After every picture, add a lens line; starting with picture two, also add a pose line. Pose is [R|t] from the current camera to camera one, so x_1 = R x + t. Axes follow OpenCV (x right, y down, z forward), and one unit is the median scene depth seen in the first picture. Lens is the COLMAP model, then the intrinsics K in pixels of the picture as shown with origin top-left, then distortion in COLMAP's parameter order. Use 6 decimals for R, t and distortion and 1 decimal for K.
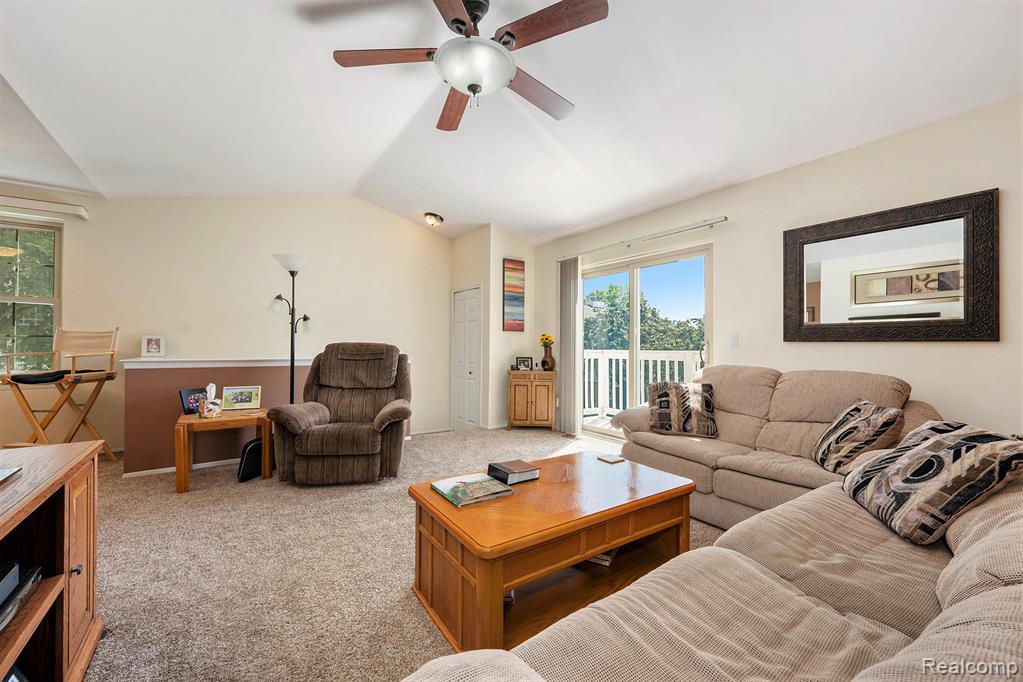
lens RADIAL K [[408.3, 0, 513.1], [0, 408.3, 339.6], [0, 0, 1]] dist [0.000191, -0.000409]
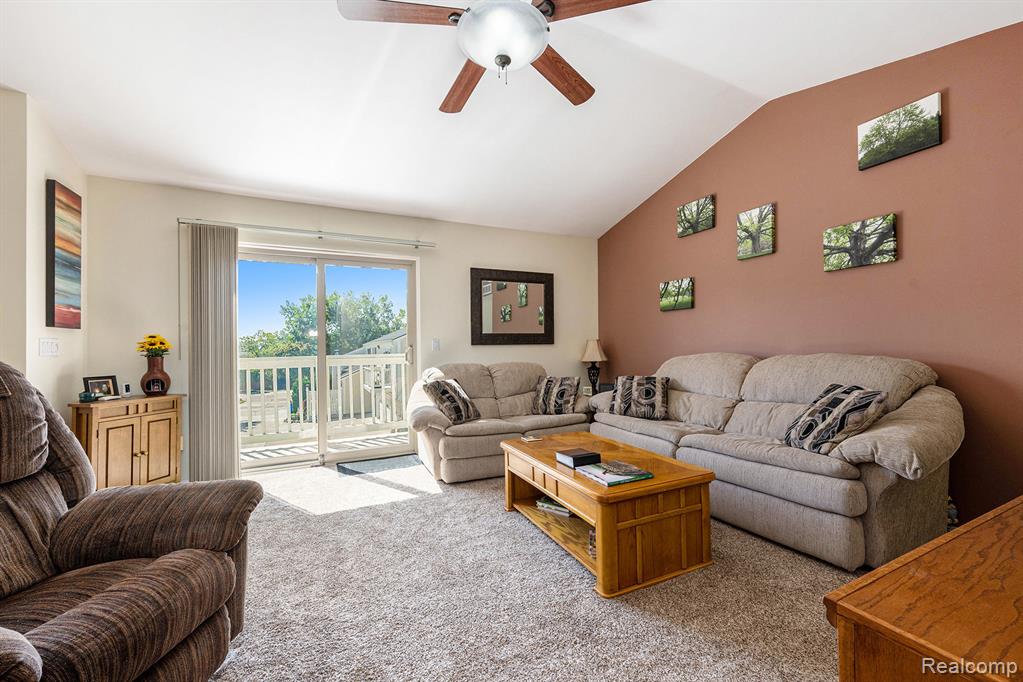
lens RADIAL K [[408.3, 0, 514.3], [0, 408.3, 345.3], [0, 0, 1]] dist [0.000191, -0.000409]
pose [[0.149882, 0.002711, 0.988700, -0.445198], [0.005811, 0.999977, -0.003623, 0.007112], [-0.988687, 0.006288, 0.149863, 0.392032]]
